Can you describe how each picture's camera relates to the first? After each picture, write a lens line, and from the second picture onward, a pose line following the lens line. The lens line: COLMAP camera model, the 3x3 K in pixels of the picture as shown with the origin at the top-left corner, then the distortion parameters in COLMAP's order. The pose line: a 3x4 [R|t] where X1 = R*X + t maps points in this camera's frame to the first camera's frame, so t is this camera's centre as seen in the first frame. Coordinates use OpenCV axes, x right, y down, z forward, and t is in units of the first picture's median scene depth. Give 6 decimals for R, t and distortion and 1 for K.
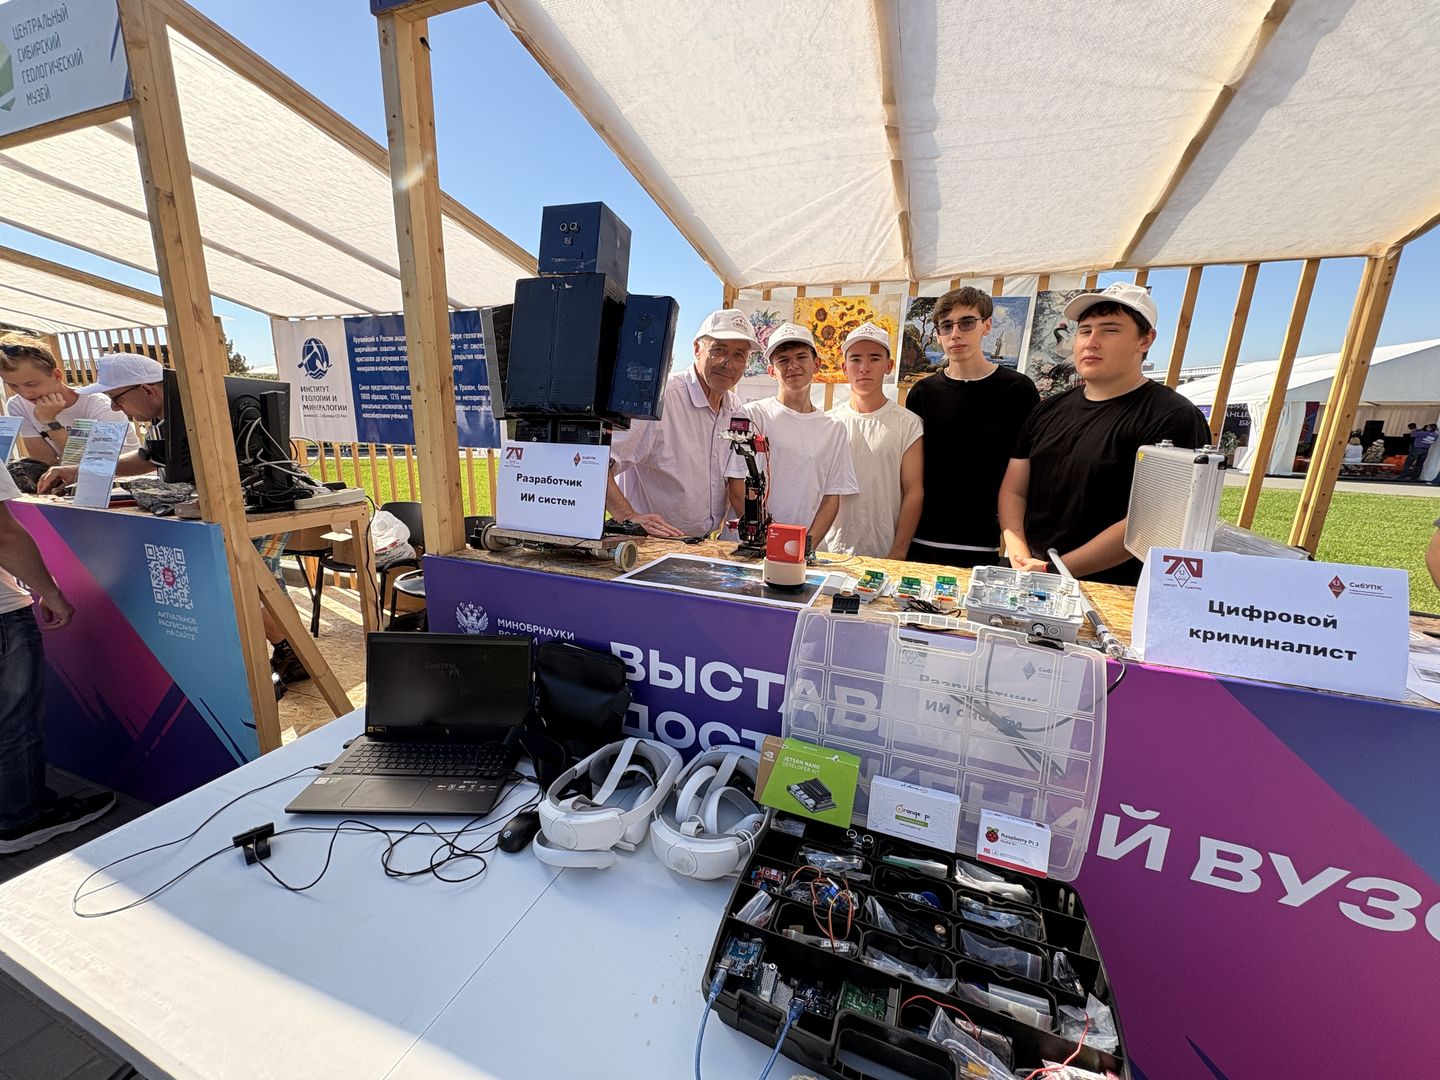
lens RADIAL K [[563.7, 0, 722.5], [0, 563.7, 538.4], [0, 0, 1]] dist [-0.000186, -0.002288]
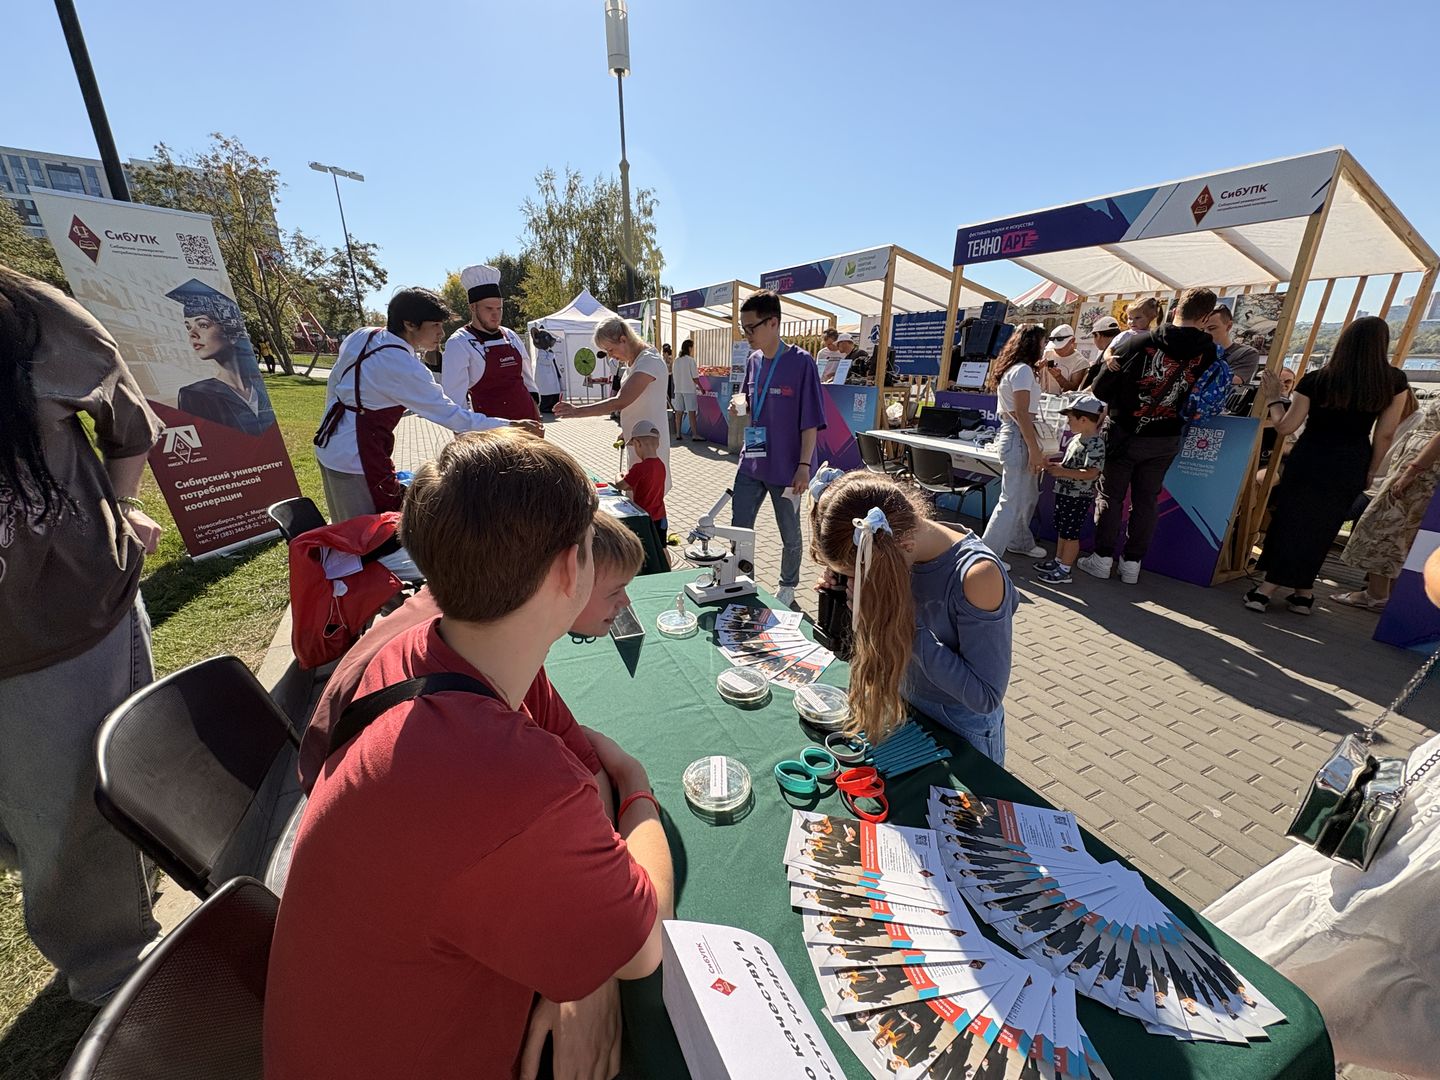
lens RADIAL K [[563.7, 0, 722.5], [0, 563.7, 538.4], [0, 0, 1]] dist [-0.000186, -0.002288]
pose [[0.744712, 0.197890, -0.637373, 0.636480], [-0.149222, 0.980223, 0.129985, 0.440608], [0.650490, -0.001692, 0.759513, -1.757629]]
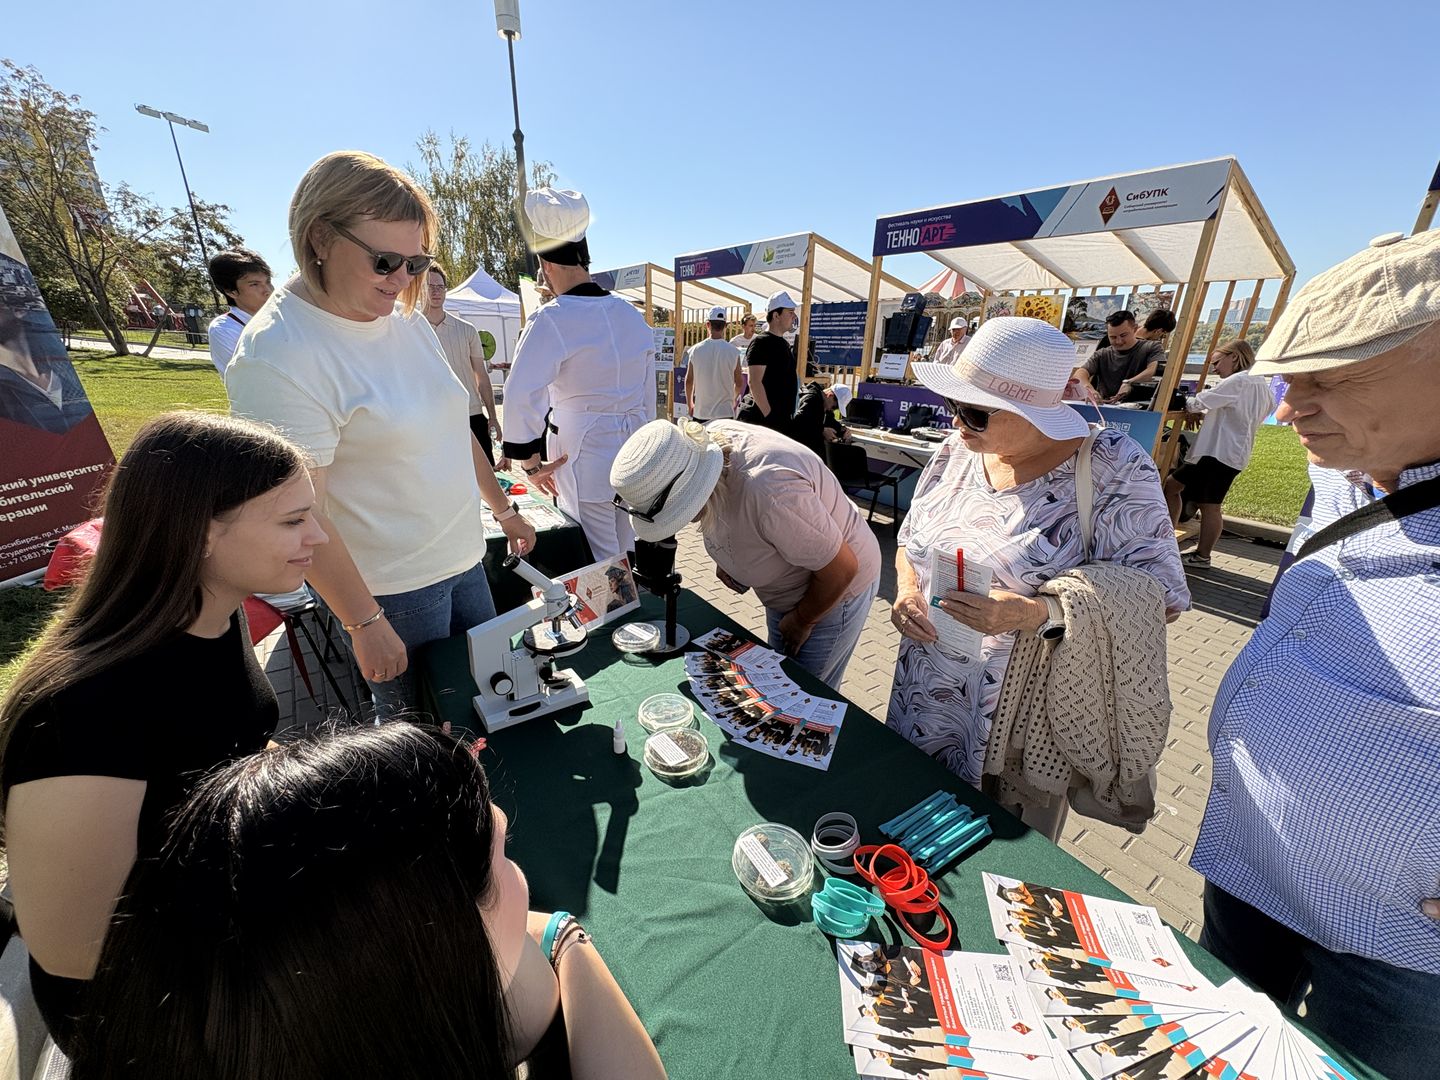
lens RADIAL K [[563.7, 0, 722.5], [0, 563.7, 538.4], [0, 0, 1]] dist [-0.000186, -0.002288]
pose [[0.838943, 0.185108, -0.511771, 0.530366], [-0.138077, 0.982005, 0.128843, 0.424890], [0.526412, -0.037428, 0.849406, -1.708813]]
